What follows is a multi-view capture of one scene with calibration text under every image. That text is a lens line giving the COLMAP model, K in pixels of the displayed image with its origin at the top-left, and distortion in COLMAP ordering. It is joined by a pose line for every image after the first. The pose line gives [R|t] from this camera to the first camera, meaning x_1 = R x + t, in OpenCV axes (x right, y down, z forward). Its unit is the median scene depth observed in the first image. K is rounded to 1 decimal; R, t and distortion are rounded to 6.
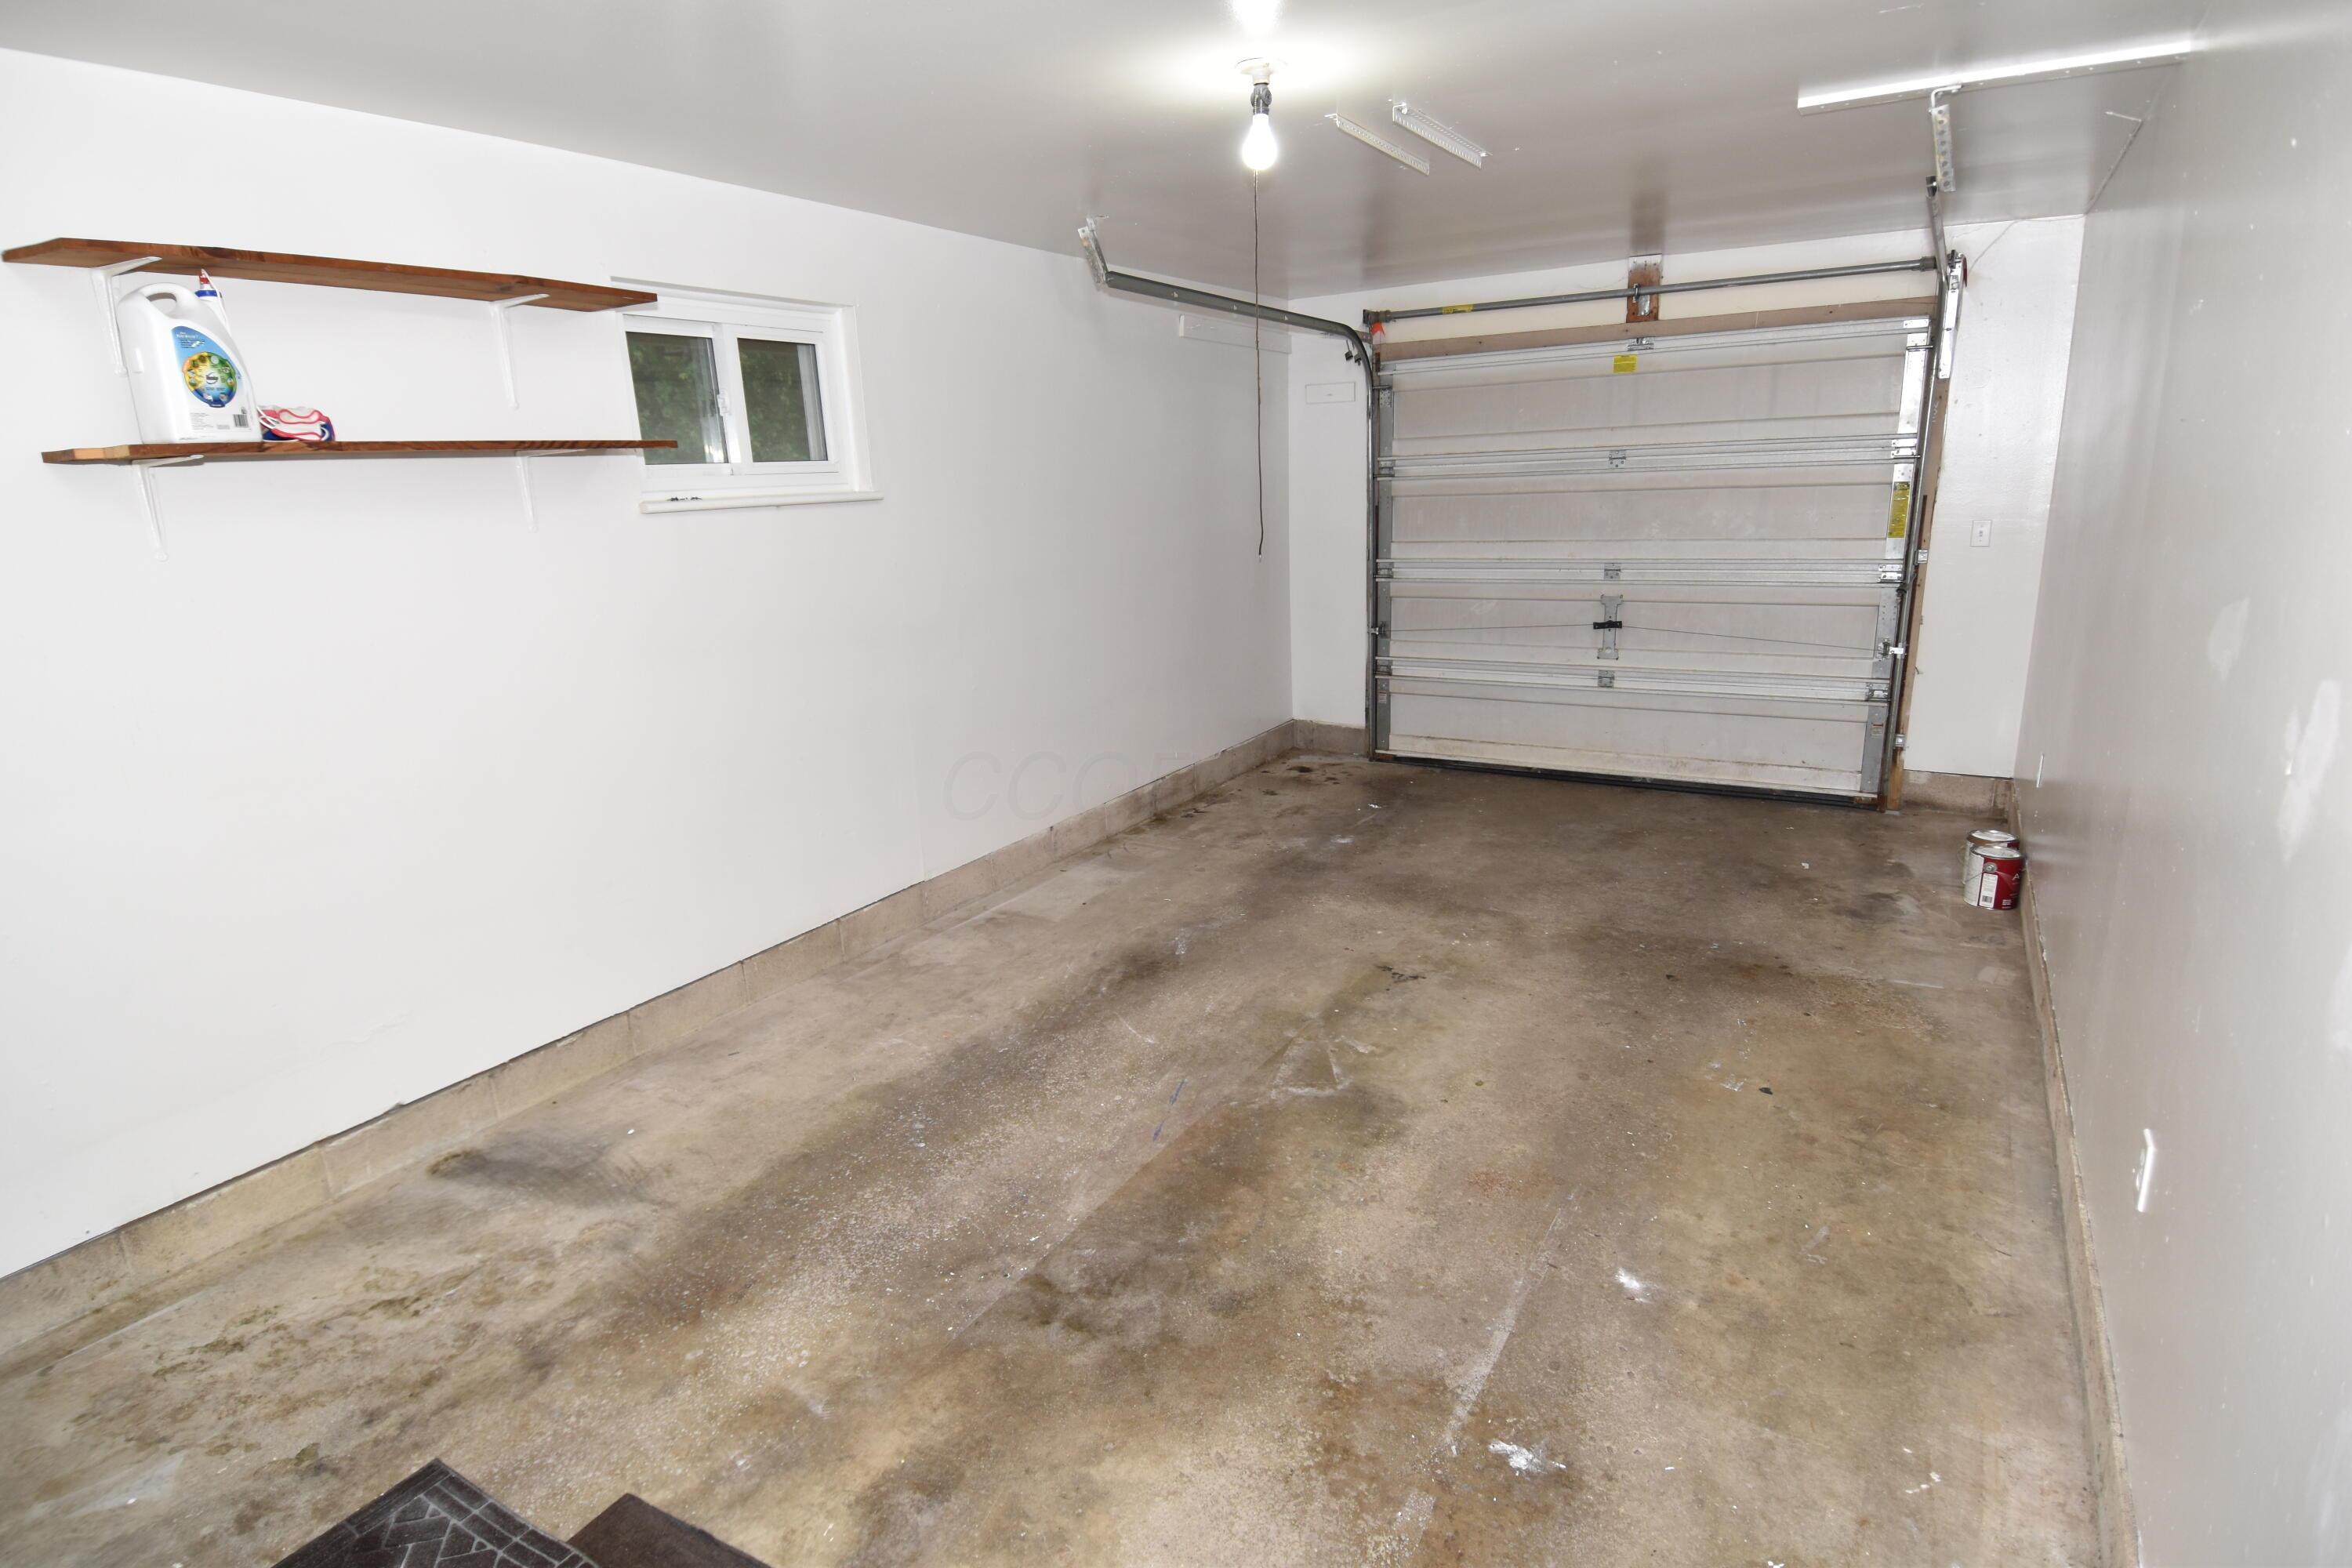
lens RADIAL K [[1220.0, 0, 1176.0], [0, 1220.0, 784.0], [0, 0, 1]] dist [0.046924, -0.053149]
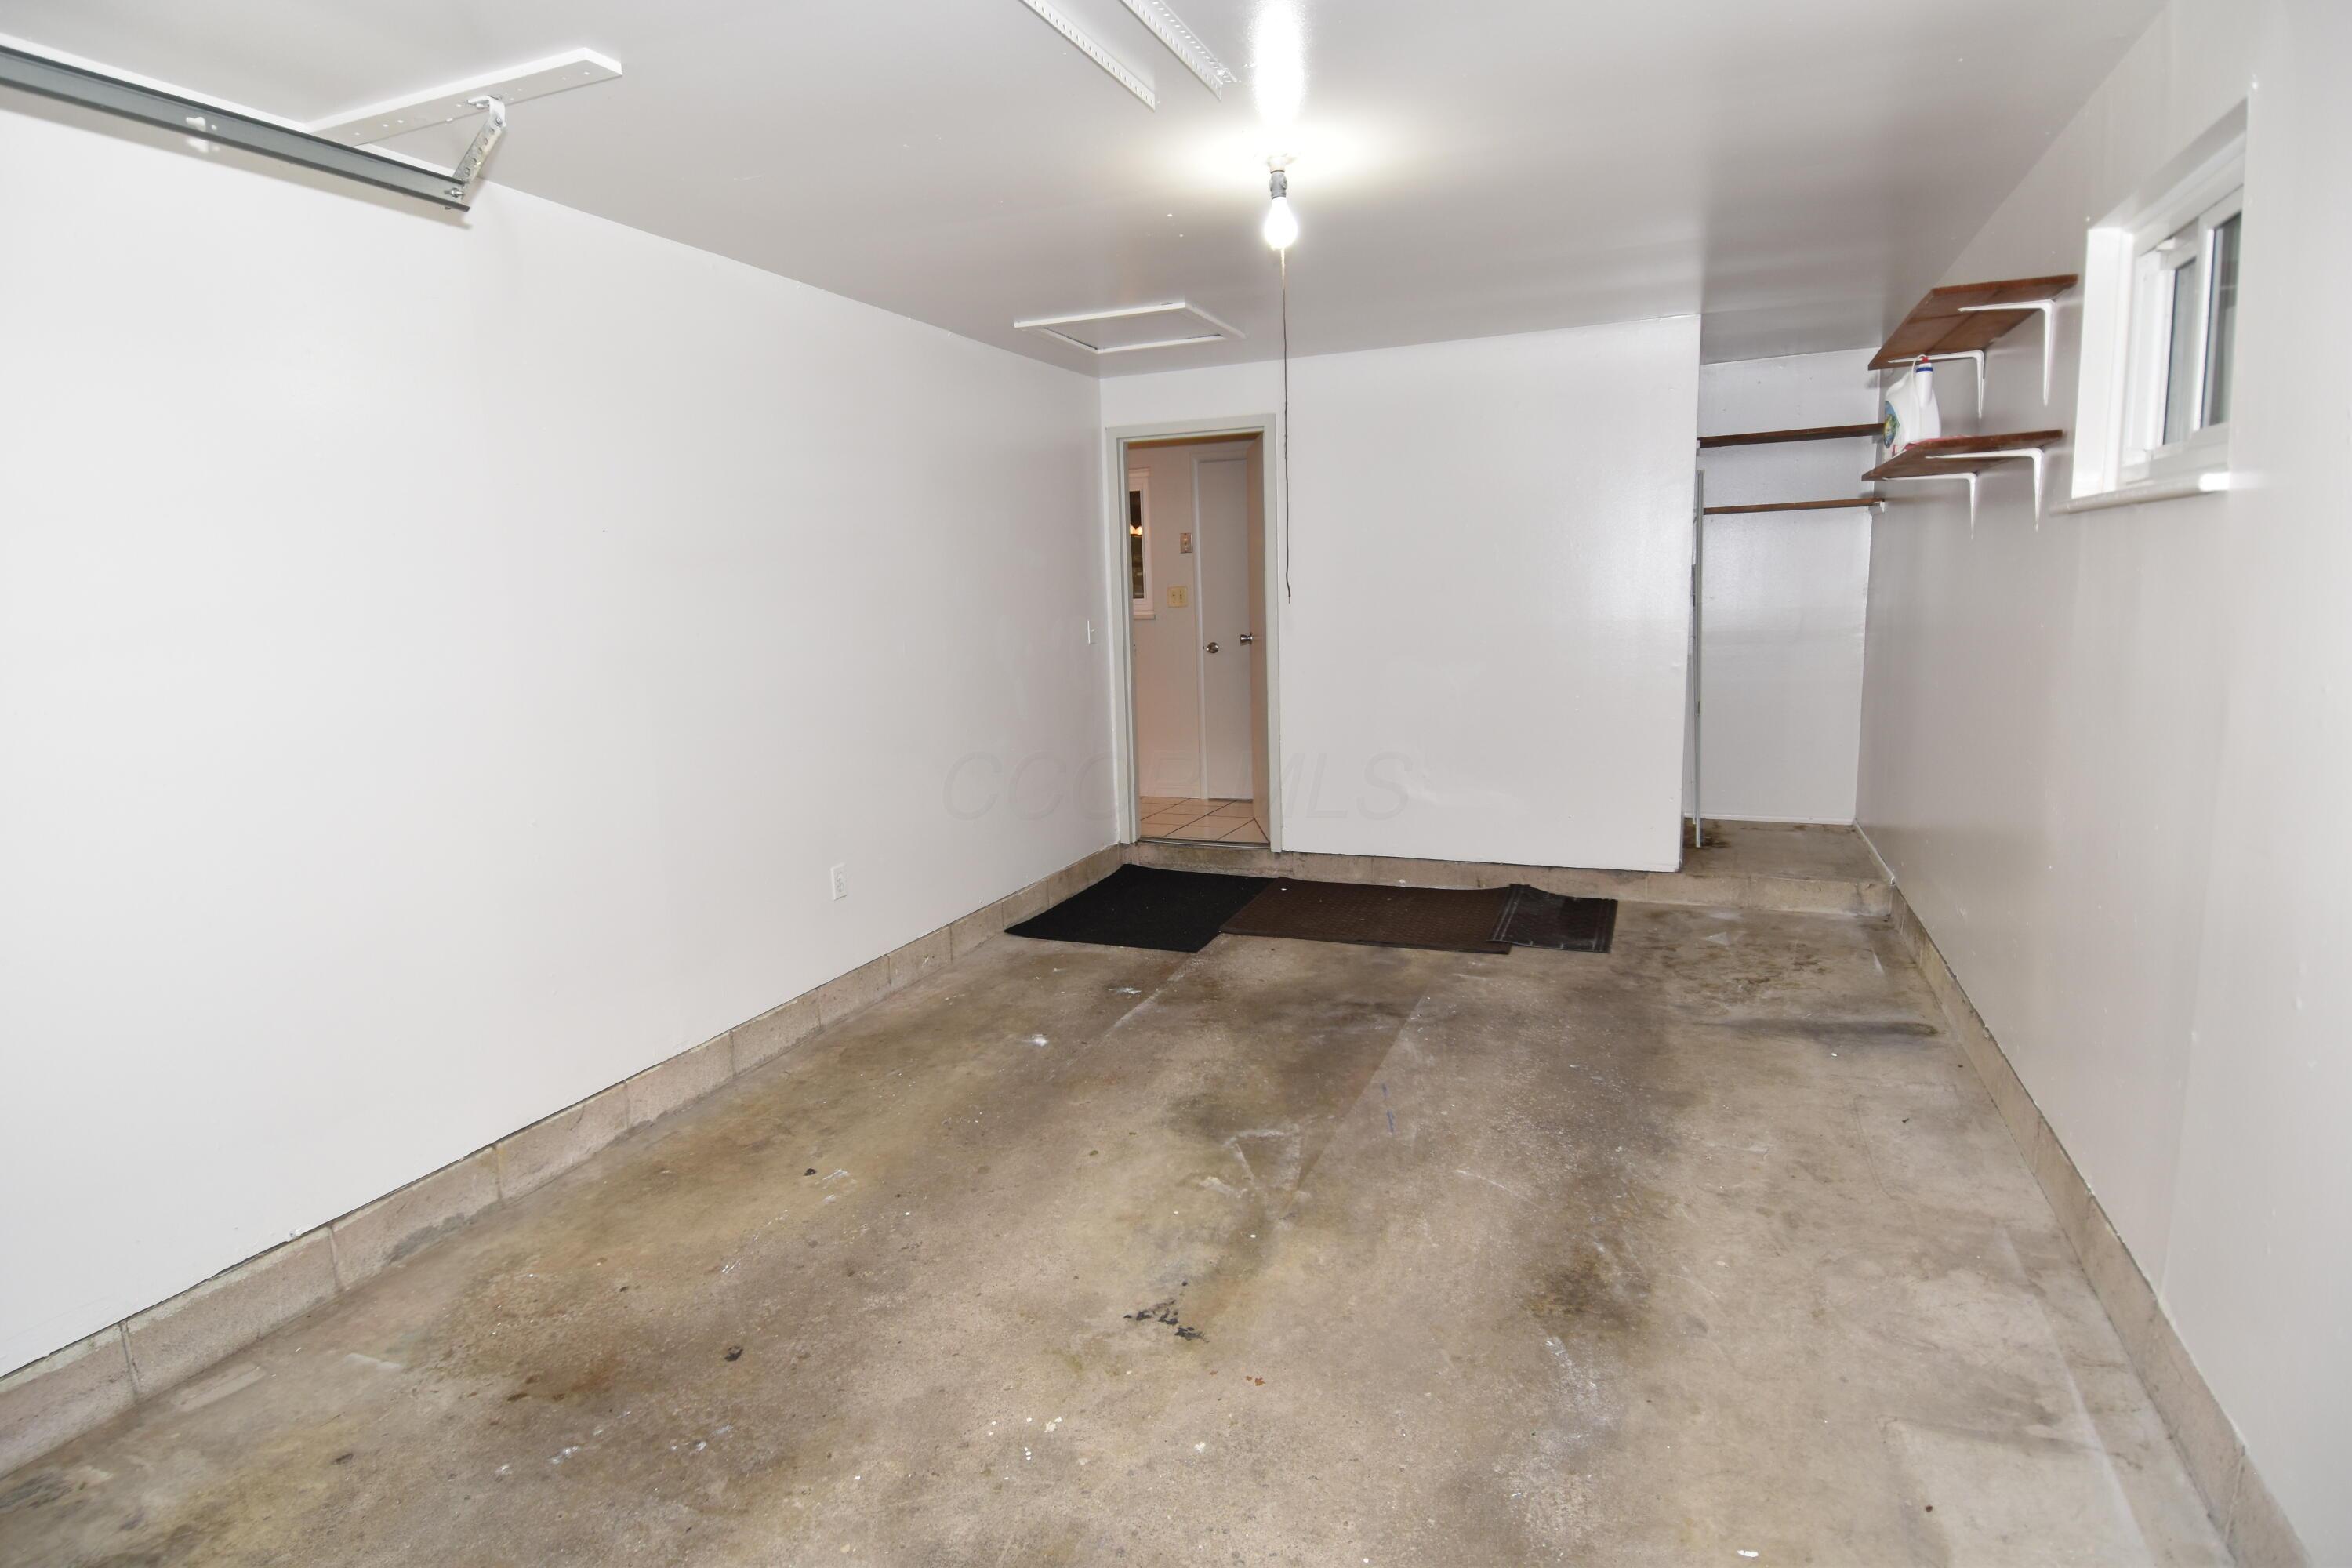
lens RADIAL K [[1220.0, 0, 1176.0], [0, 1220.0, 784.0], [0, 0, 1]] dist [0.046924, -0.053149]
pose [[-0.985625, 0.091749, -0.141865, 0.305291], [0.026879, 0.914154, 0.404475, -0.432736], [0.166797, 0.394847, -0.903479, 1.843017]]
